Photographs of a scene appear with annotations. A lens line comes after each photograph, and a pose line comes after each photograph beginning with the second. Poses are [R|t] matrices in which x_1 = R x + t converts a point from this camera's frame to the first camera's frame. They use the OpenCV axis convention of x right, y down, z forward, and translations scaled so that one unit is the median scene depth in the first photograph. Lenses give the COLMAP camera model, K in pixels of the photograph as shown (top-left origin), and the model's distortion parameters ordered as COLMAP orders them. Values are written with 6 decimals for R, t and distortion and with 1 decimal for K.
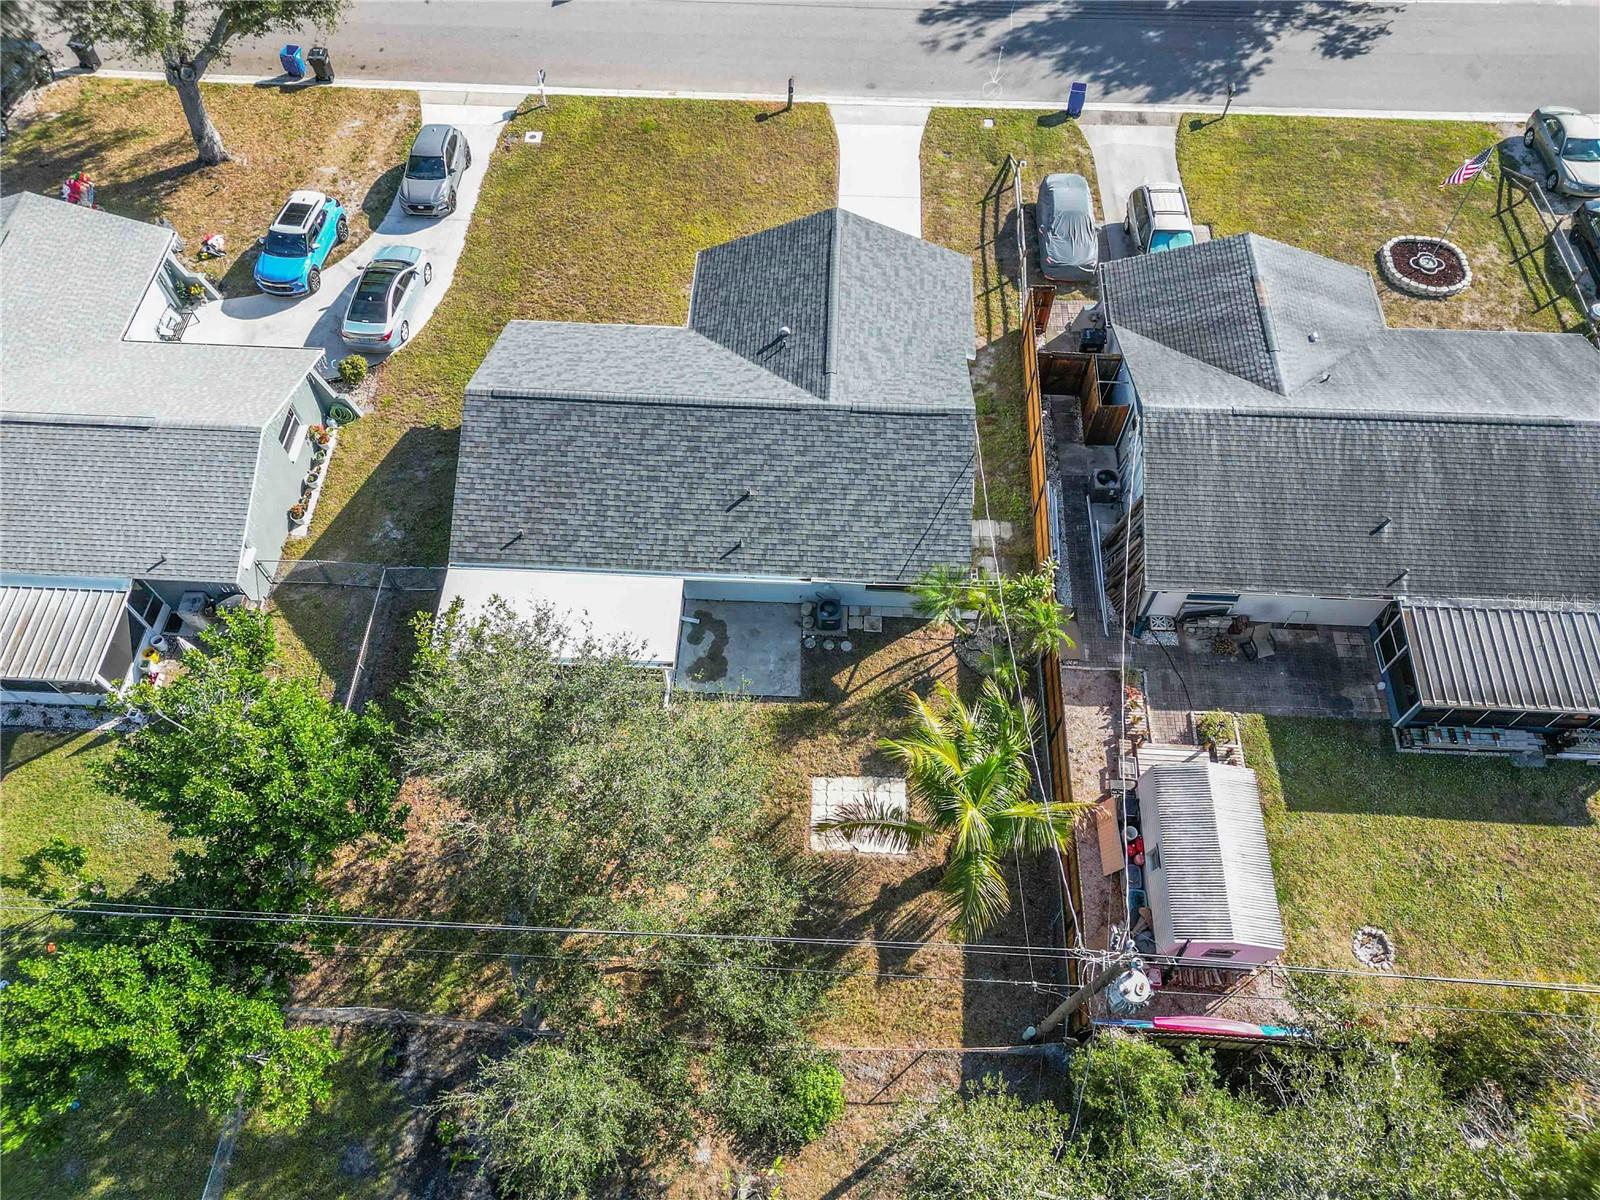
lens RADIAL K [[1121.7, 0, 798.2], [0, 1121.7, 600.6], [0, 0, 1]] dist [0.062786, -0.054141]
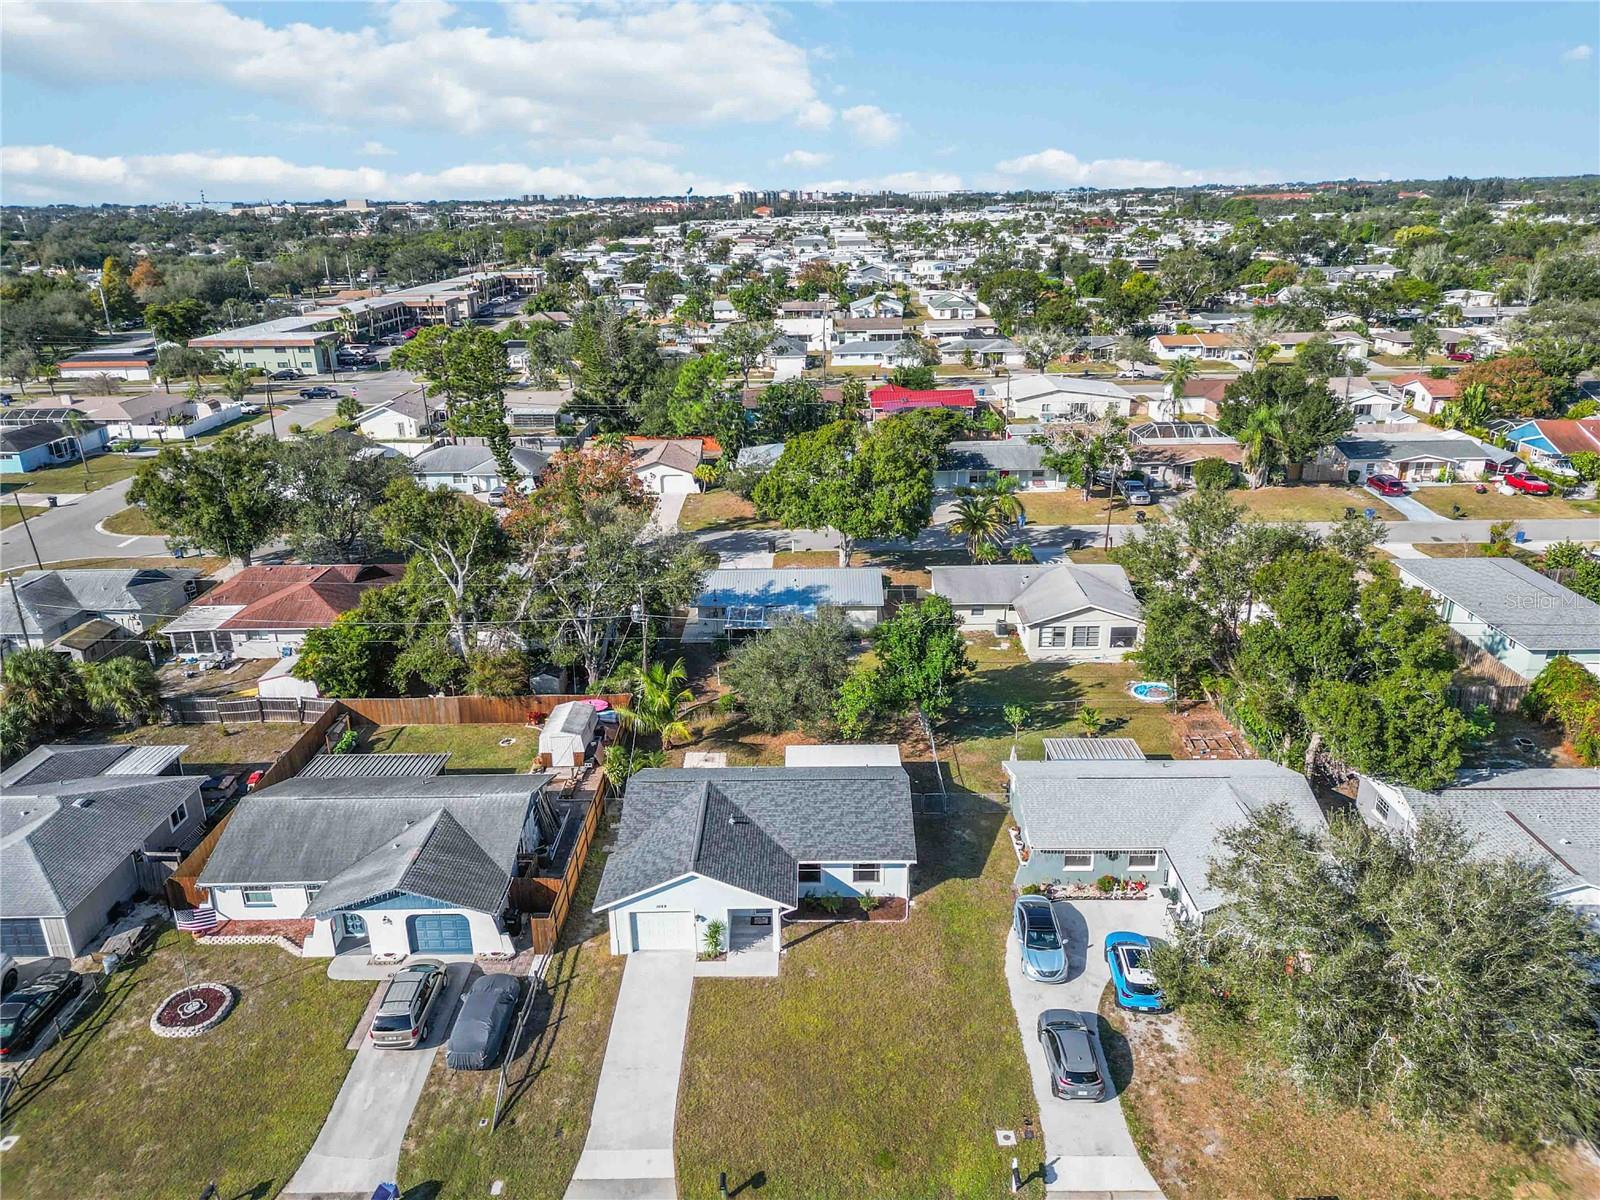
lens RADIAL K [[1121.7, 0, 796.8], [0, 1121.7, 576.3], [0, 0, 1]] dist [0.062786, -0.054141]
pose [[-0.999153, 0.027940, -0.030206, -0.057451], [-0.023209, 0.223492, 0.974429, -1.640721], [0.033976, 0.974305, -0.222654, 0.885269]]
